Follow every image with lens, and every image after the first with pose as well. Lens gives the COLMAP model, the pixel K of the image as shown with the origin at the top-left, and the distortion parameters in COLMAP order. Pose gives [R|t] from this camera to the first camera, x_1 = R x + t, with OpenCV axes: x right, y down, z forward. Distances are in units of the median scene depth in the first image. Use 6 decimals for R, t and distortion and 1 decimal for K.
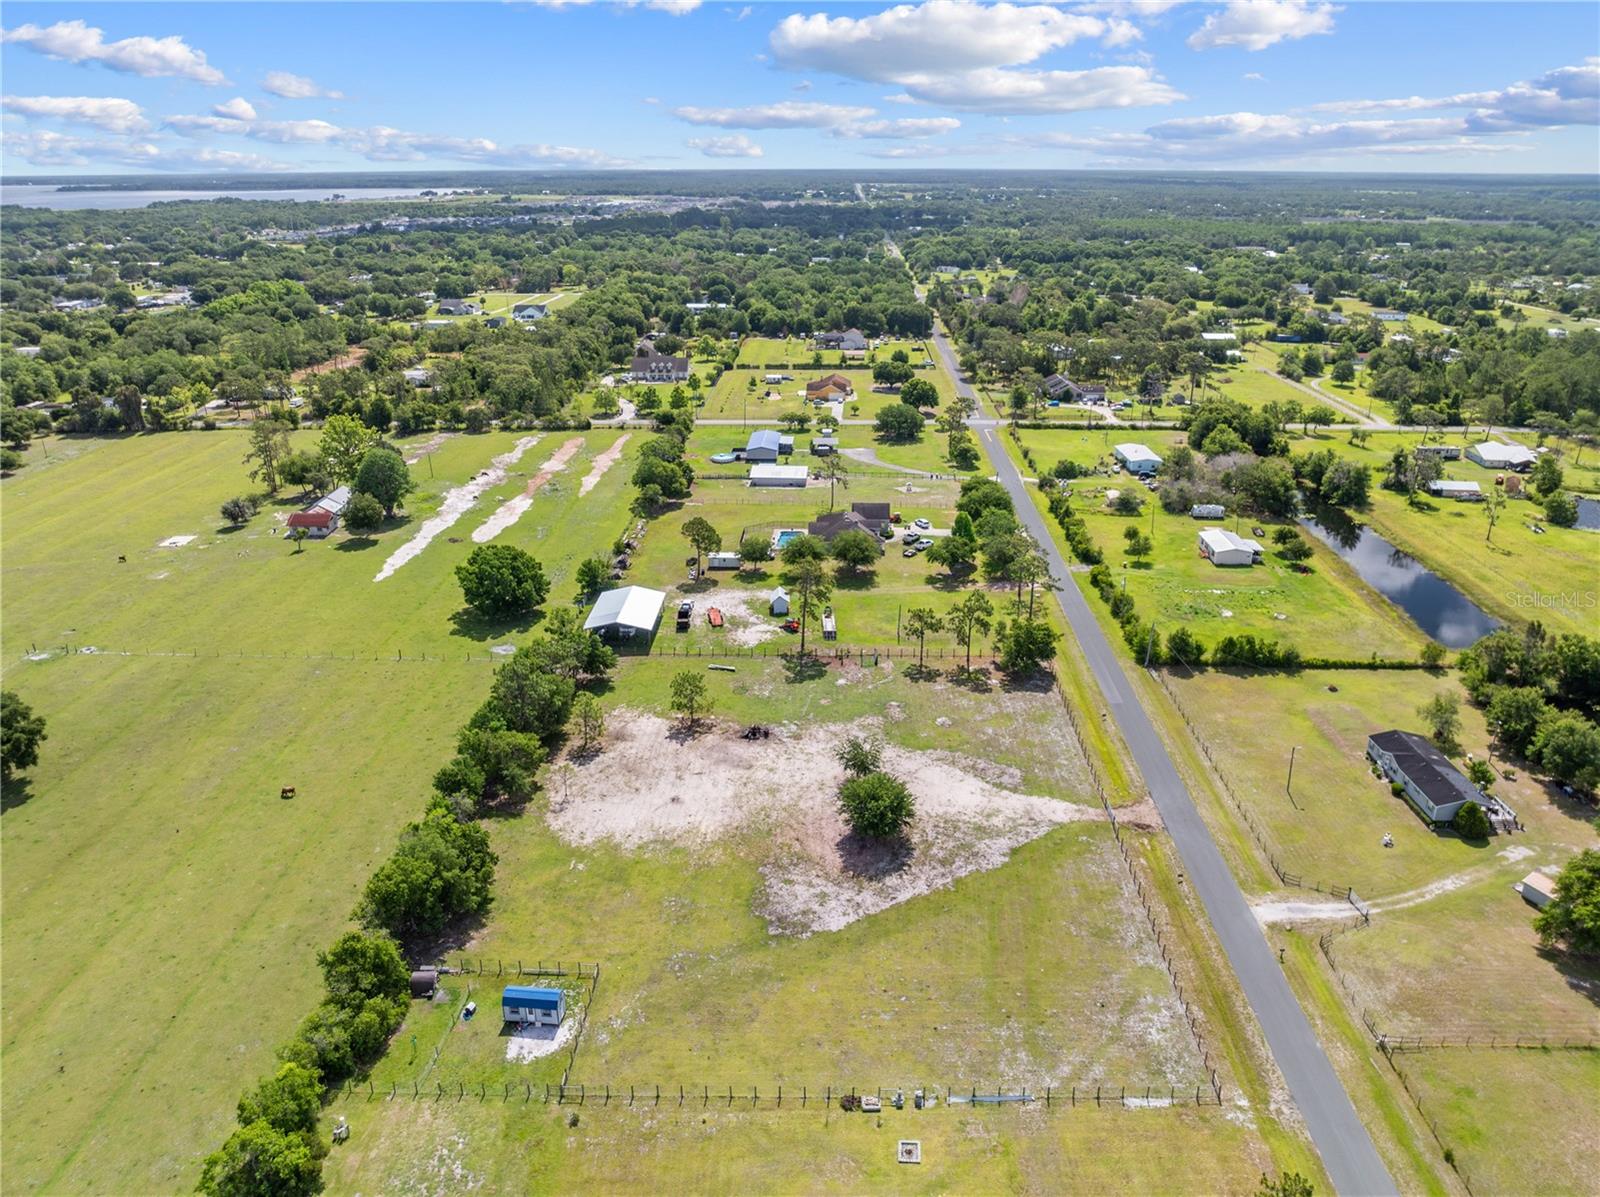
lens RADIAL K [[1123.5, 0, 809.4], [0, 1123.5, 601.9], [0, 0, 1]] dist [-0.037446, 0.003234]
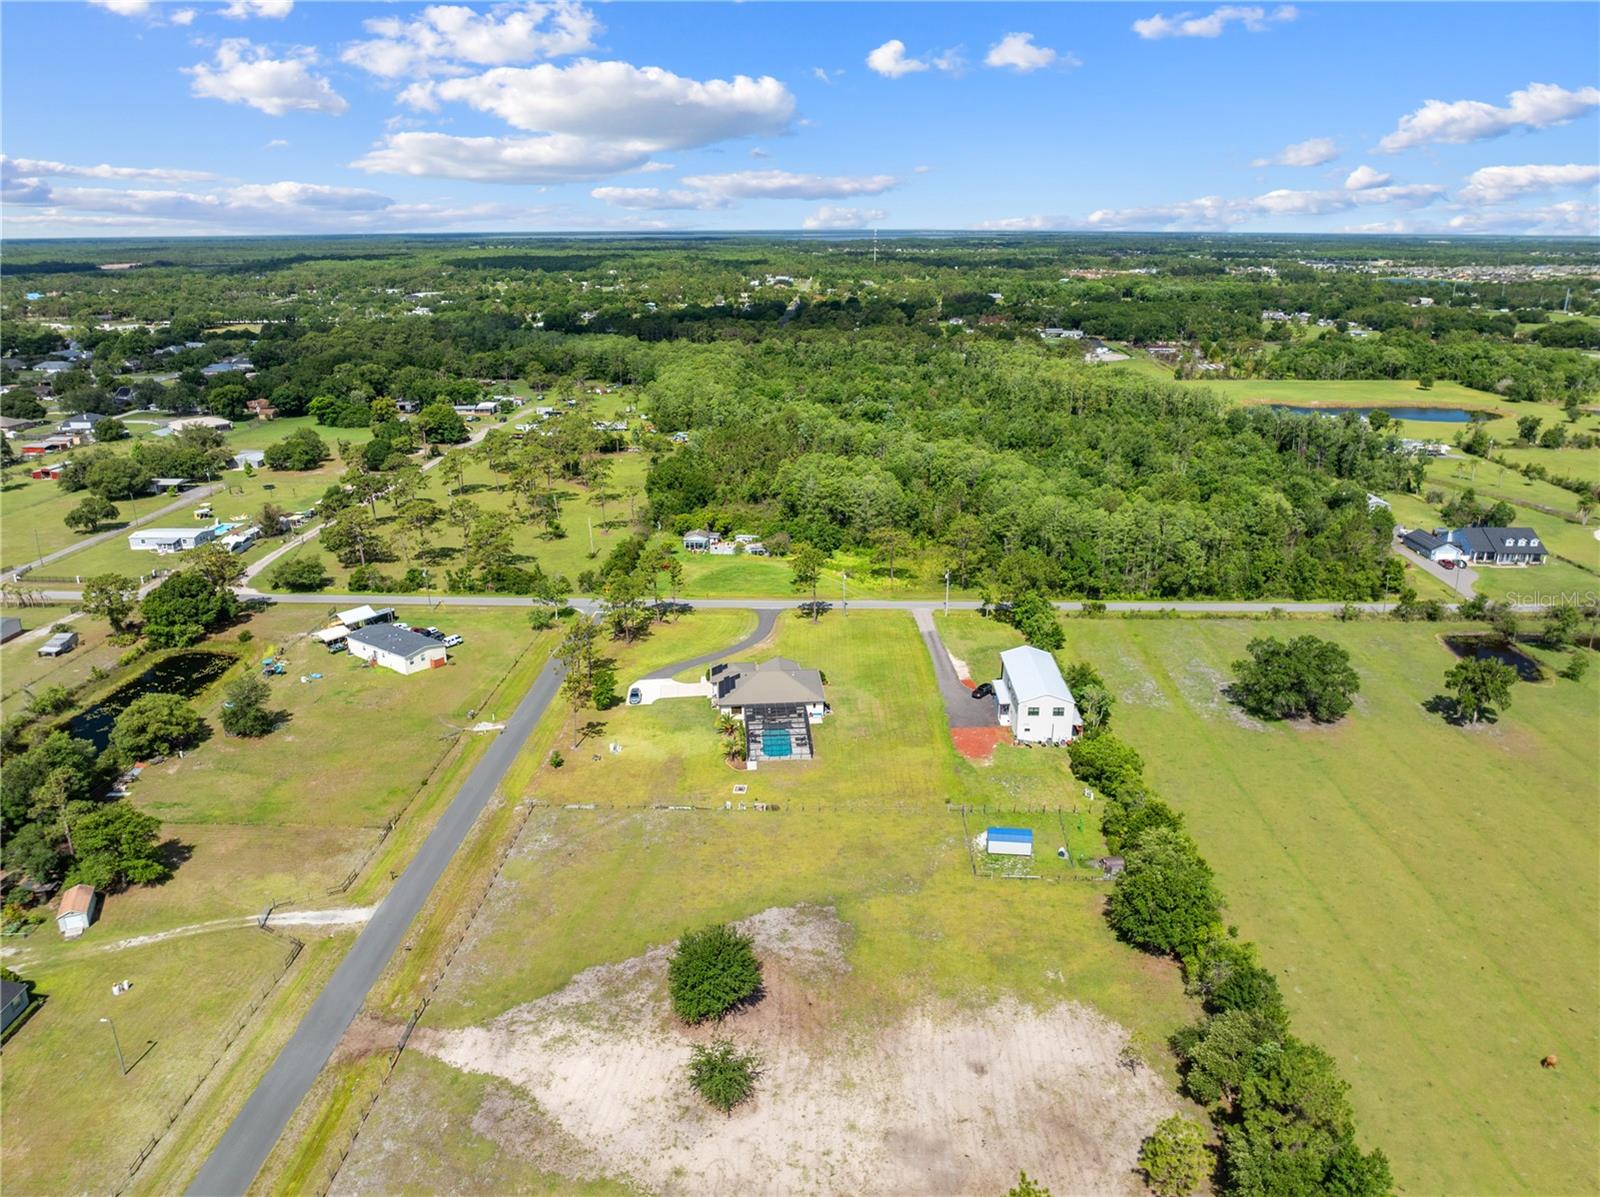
lens RADIAL K [[1123.5, 0, 808.8], [0, 1123.5, 595.1], [0, 0, 1]] dist [-0.037446, 0.003234]
pose [[-0.999994, 0.002502, 0.002384, -0.012180], [0.003448, 0.768467, 0.639881, -0.544150], [-0.000231, 0.639885, -0.768471, 1.418163]]
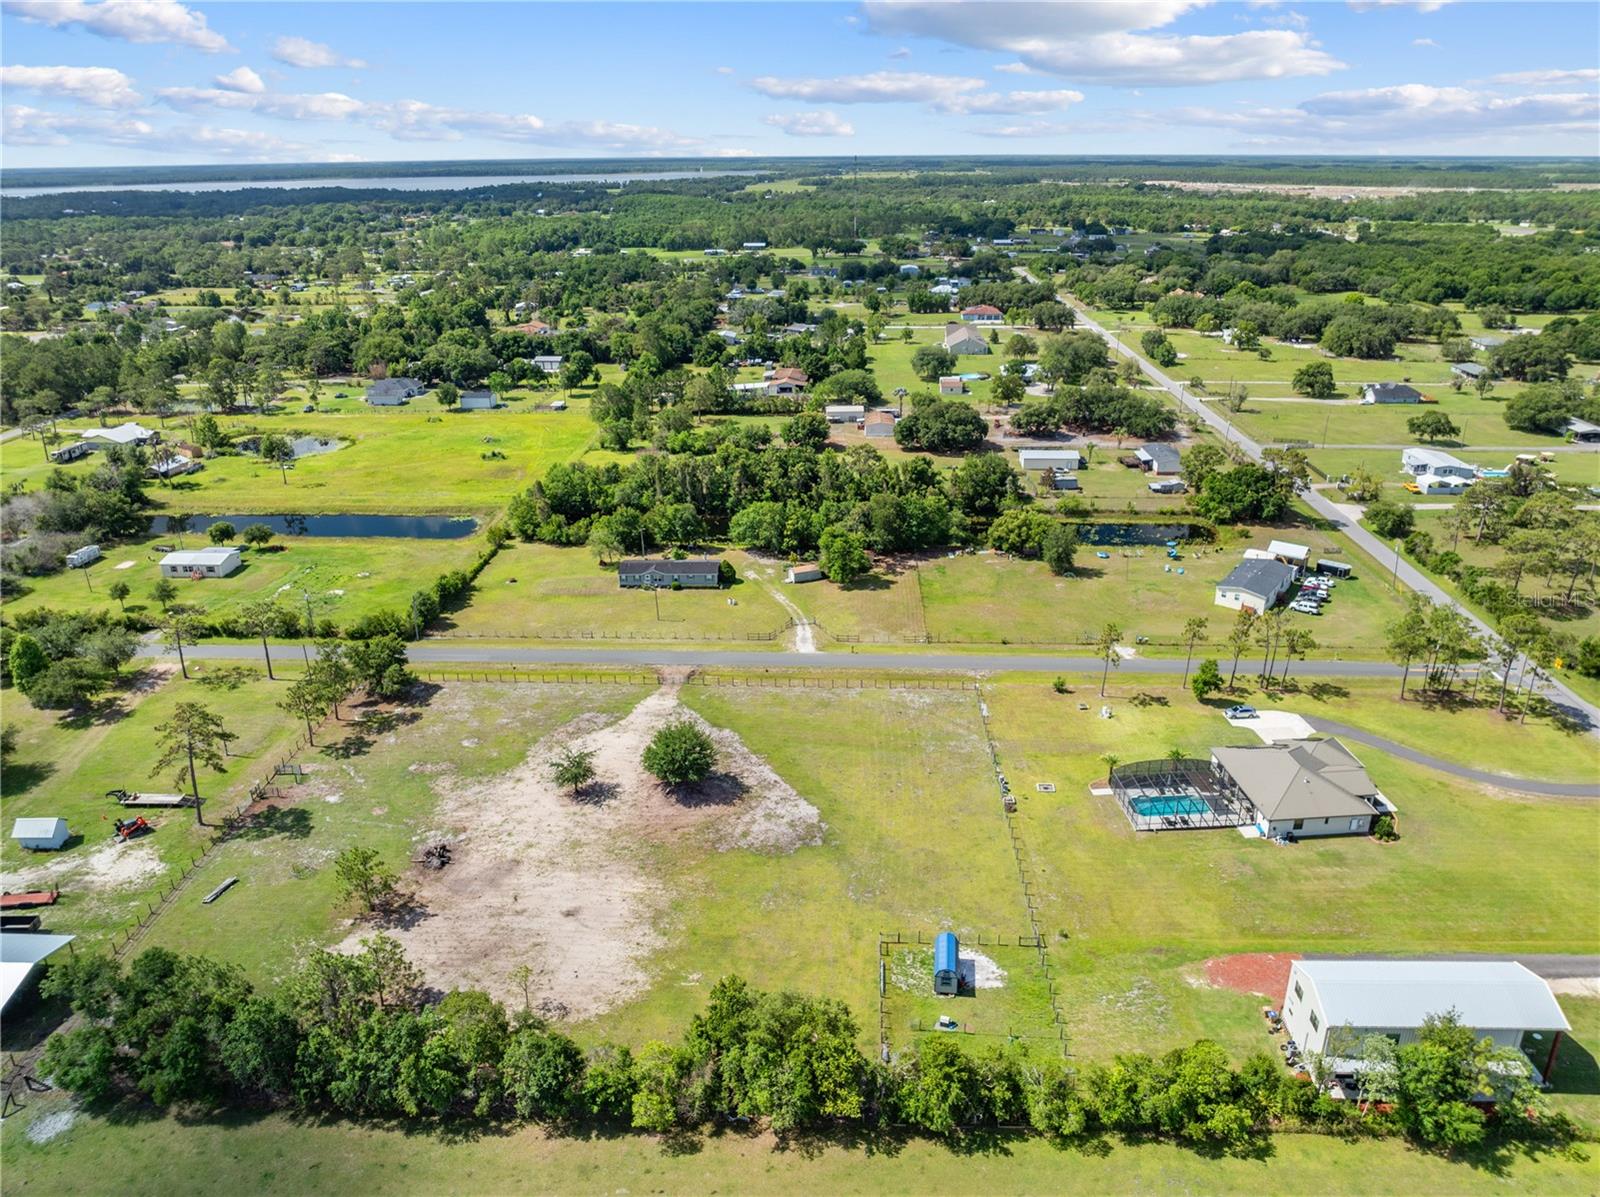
lens RADIAL K [[1123.5, 0, 811.1], [0, 1123.5, 597.8], [0, 0, 1]] dist [-0.037446, 0.003234]
pose [[0.010971, -0.371288, 0.928453, -0.834612], [0.372786, 0.863090, 0.340744, -0.250880], [-0.927852, 0.342376, 0.147880, 0.660553]]
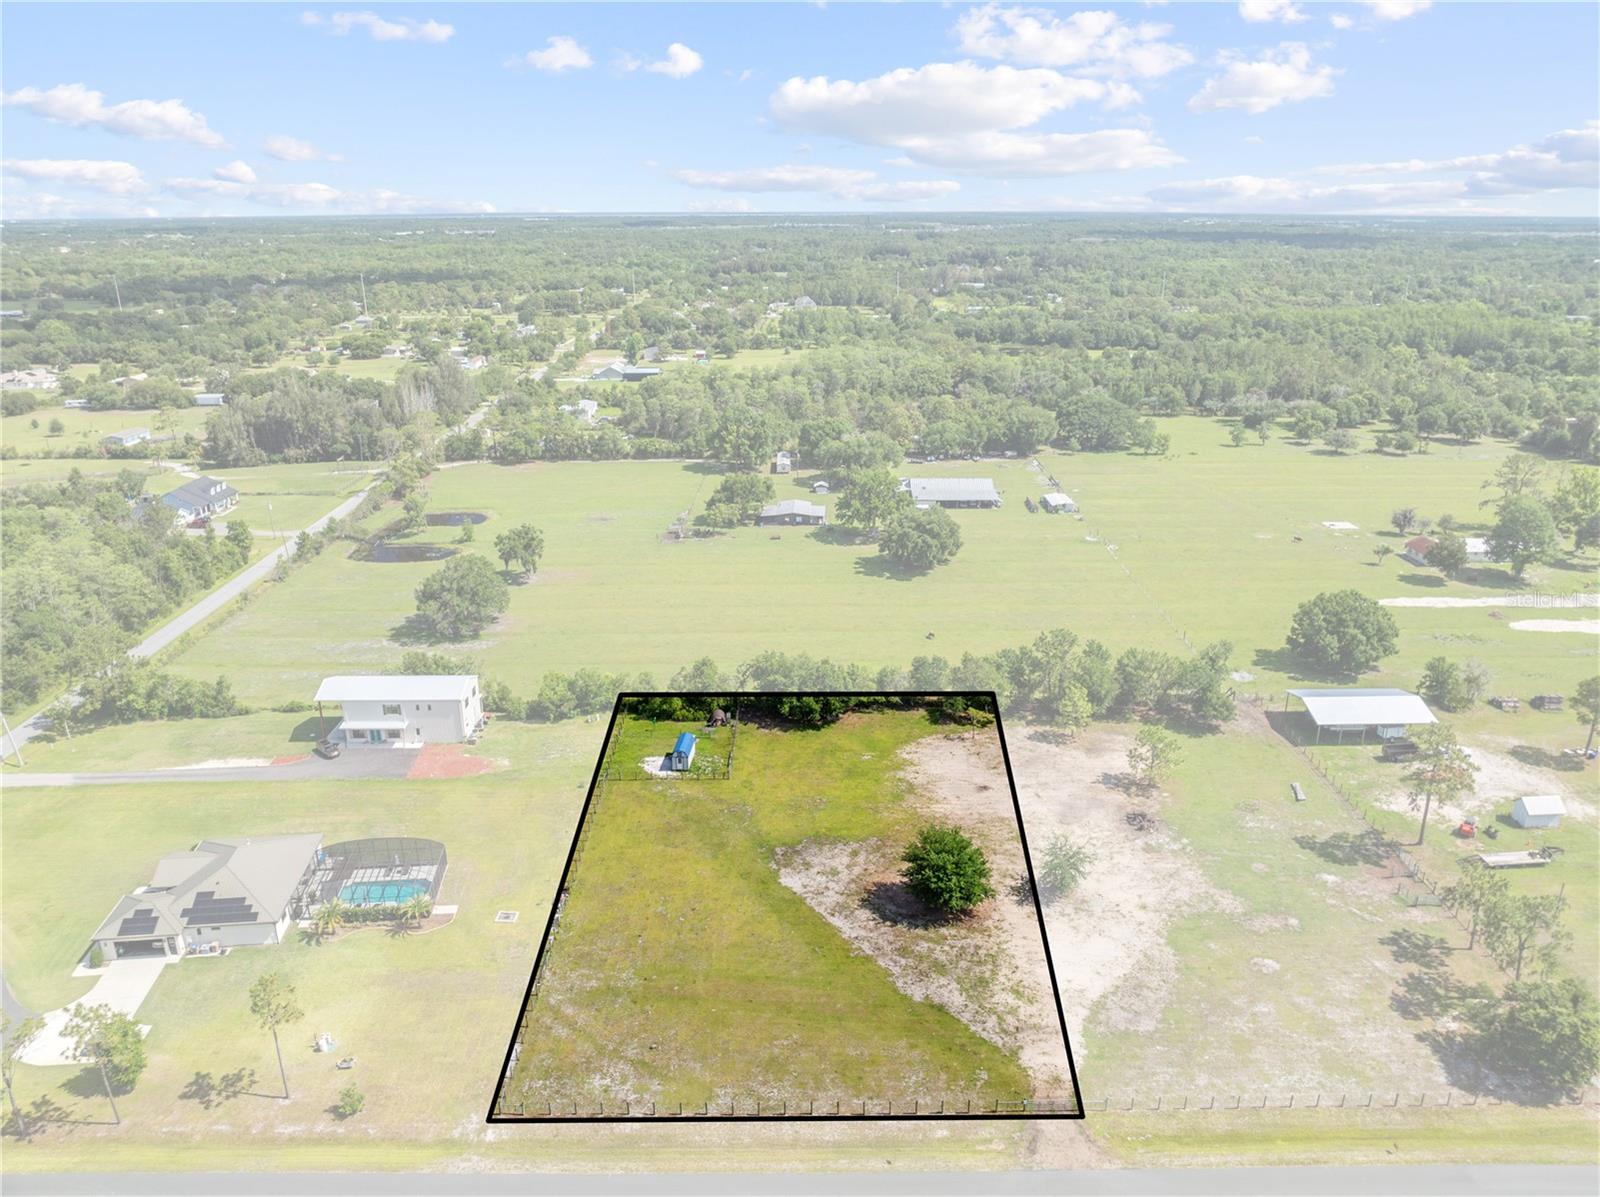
lens RADIAL K [[1123.5, 0, 808.9], [0, 1123.5, 596.5], [0, 0, 1]] dist [-0.037446, 0.003234]
pose [[0.032645, 0.329785, -0.943491, 0.793882], [-0.364160, 0.883030, 0.296051, -0.222065], [0.930764, 0.333917, 0.148921, 0.678416]]
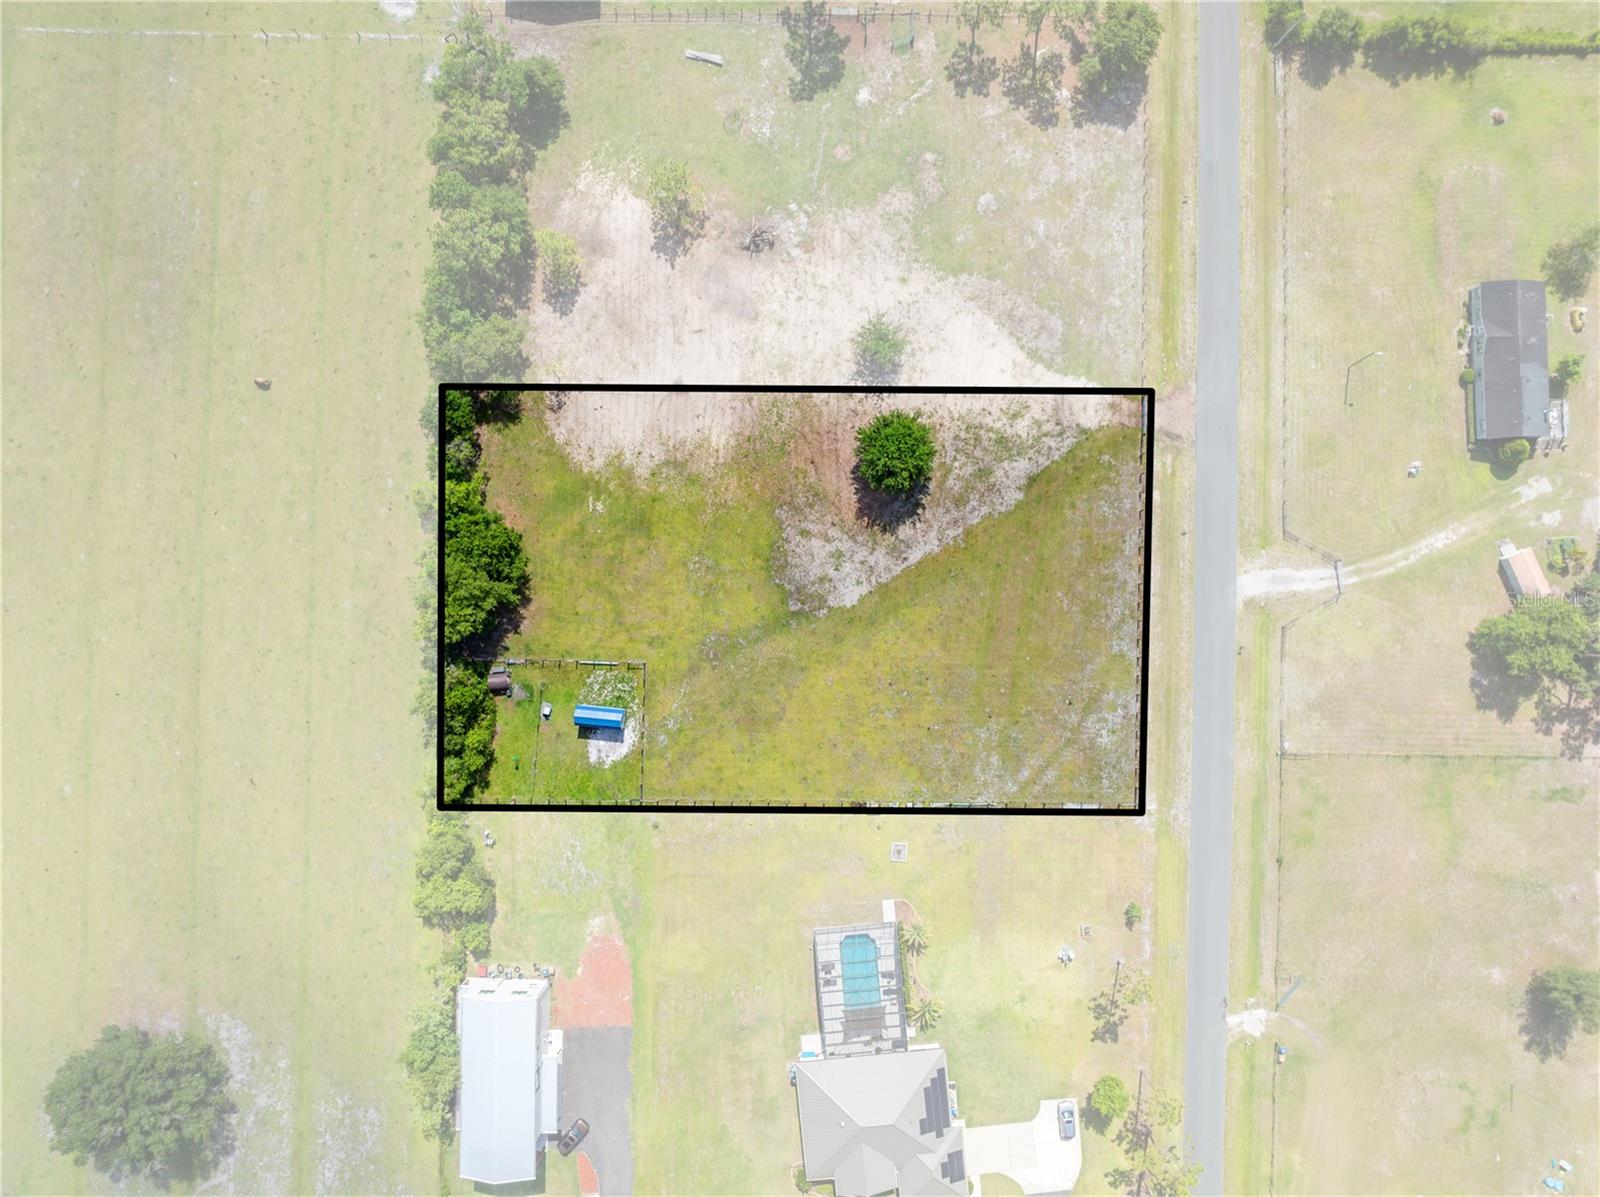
lens RADIAL K [[1123.5, 0, 828.8], [0, 1123.5, 594.5], [0, 0, 1]] dist [-0.037446, 0.003234]
pose [[0.999940, -0.008545, -0.006834, 0.009047], [0.009642, 0.392959, 0.919505, -0.630016], [-0.005172, -0.919516, 0.393018, 0.499982]]
